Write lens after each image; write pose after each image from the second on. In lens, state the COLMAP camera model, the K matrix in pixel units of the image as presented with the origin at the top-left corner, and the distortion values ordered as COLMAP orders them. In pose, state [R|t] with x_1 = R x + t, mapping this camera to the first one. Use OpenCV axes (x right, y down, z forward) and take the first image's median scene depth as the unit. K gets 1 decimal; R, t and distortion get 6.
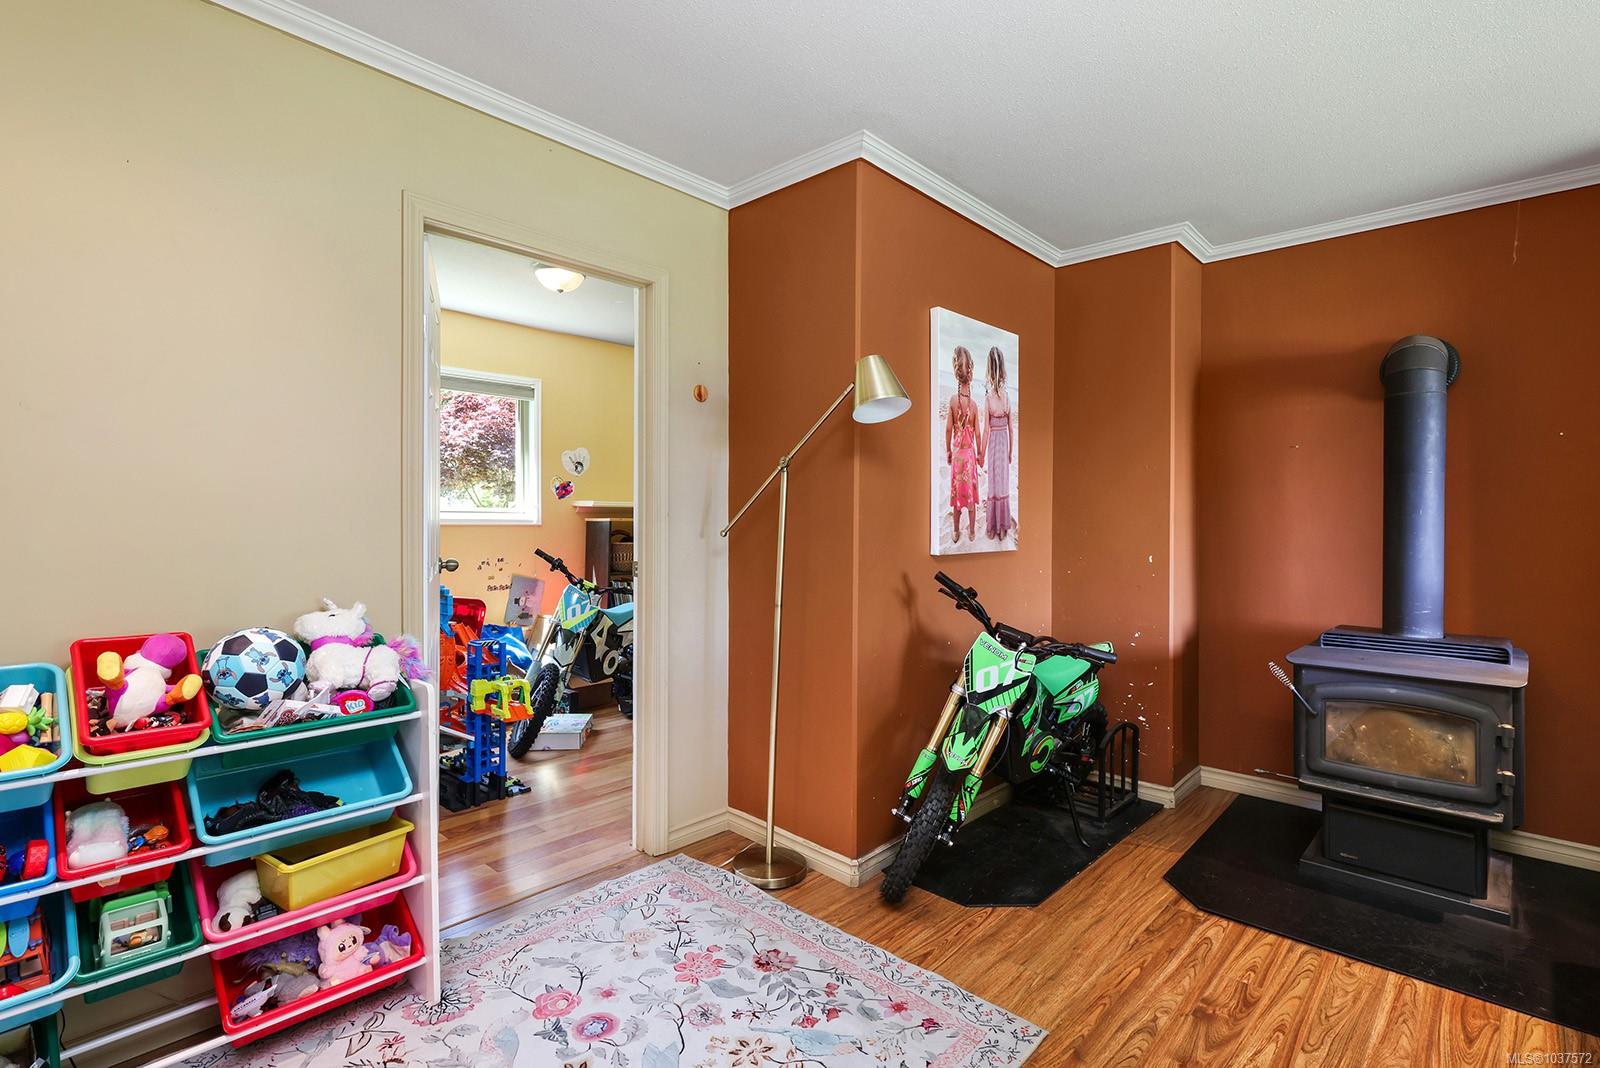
lens RADIAL K [[759.2, 0, 796.5], [0, 759.2, 532.3], [0, 0, 1]] dist [-0.001613, -0.000313]
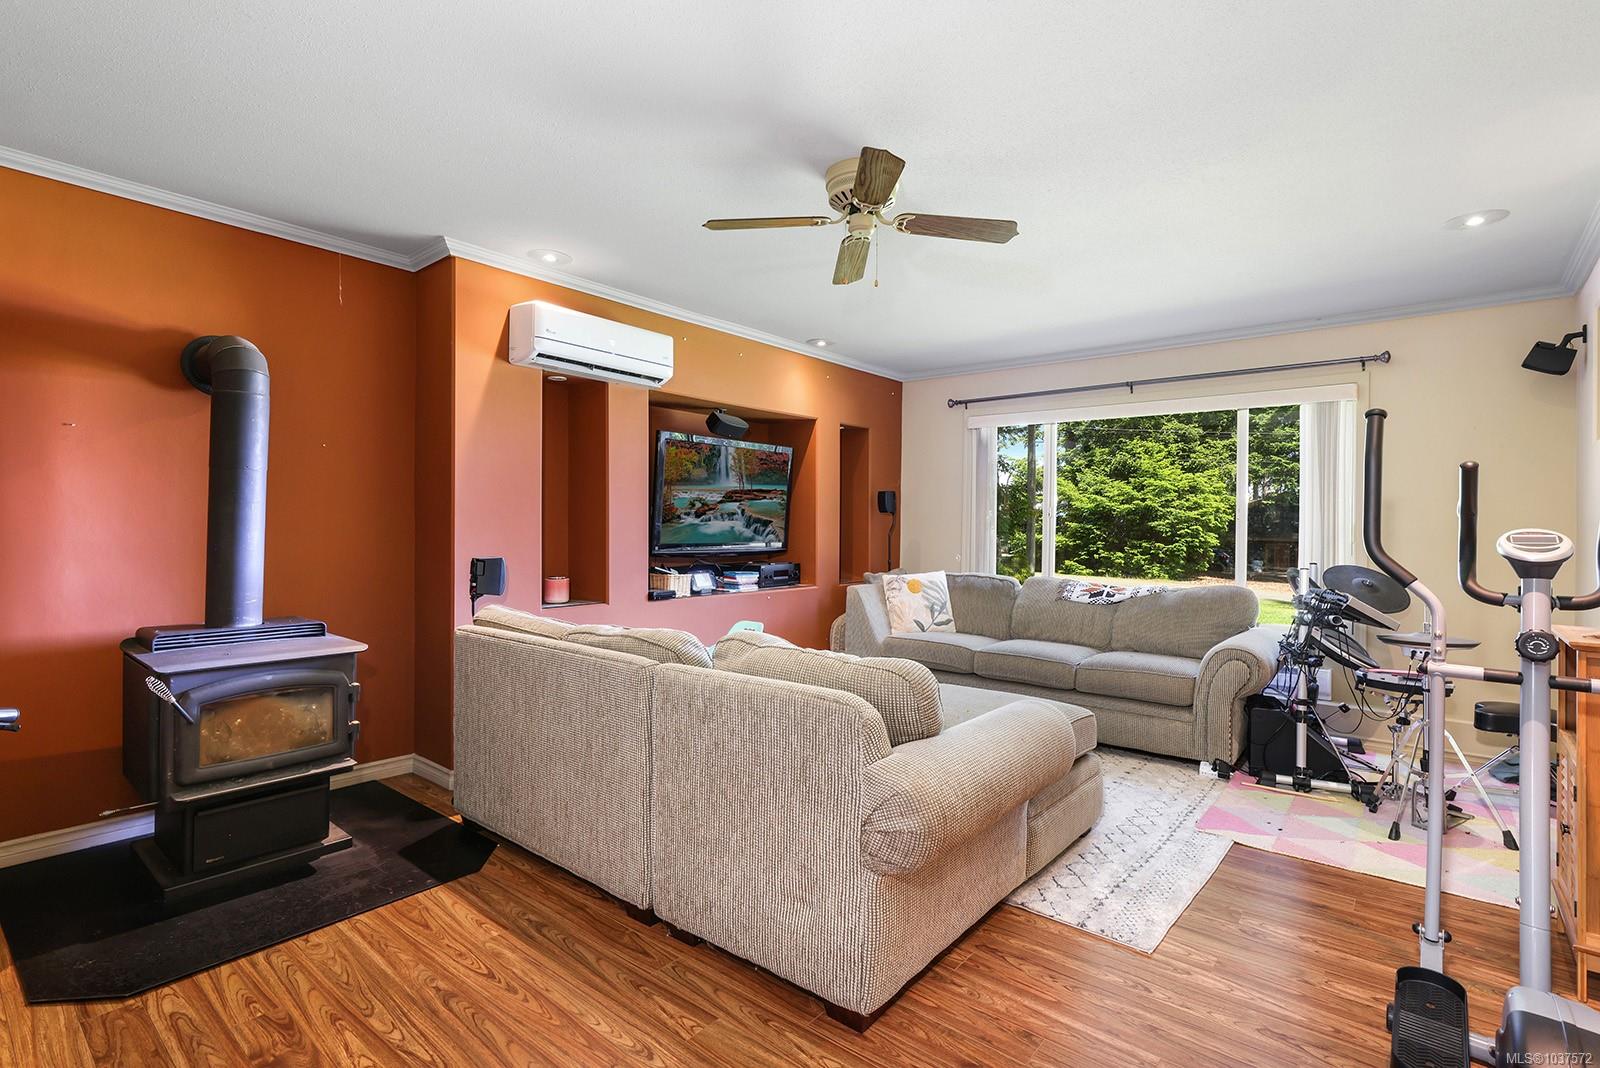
lens RADIAL K [[759.2, 0, 797.3], [0, 759.2, 527.4], [0, 0, 1]] dist [-0.001613, -0.000313]
pose [[-0.064835, -0.007416, 0.997868, -0.330839], [0.004958, 0.999958, 0.007754, -0.002729], [-0.997884, 0.005450, -0.064796, 0.367264]]
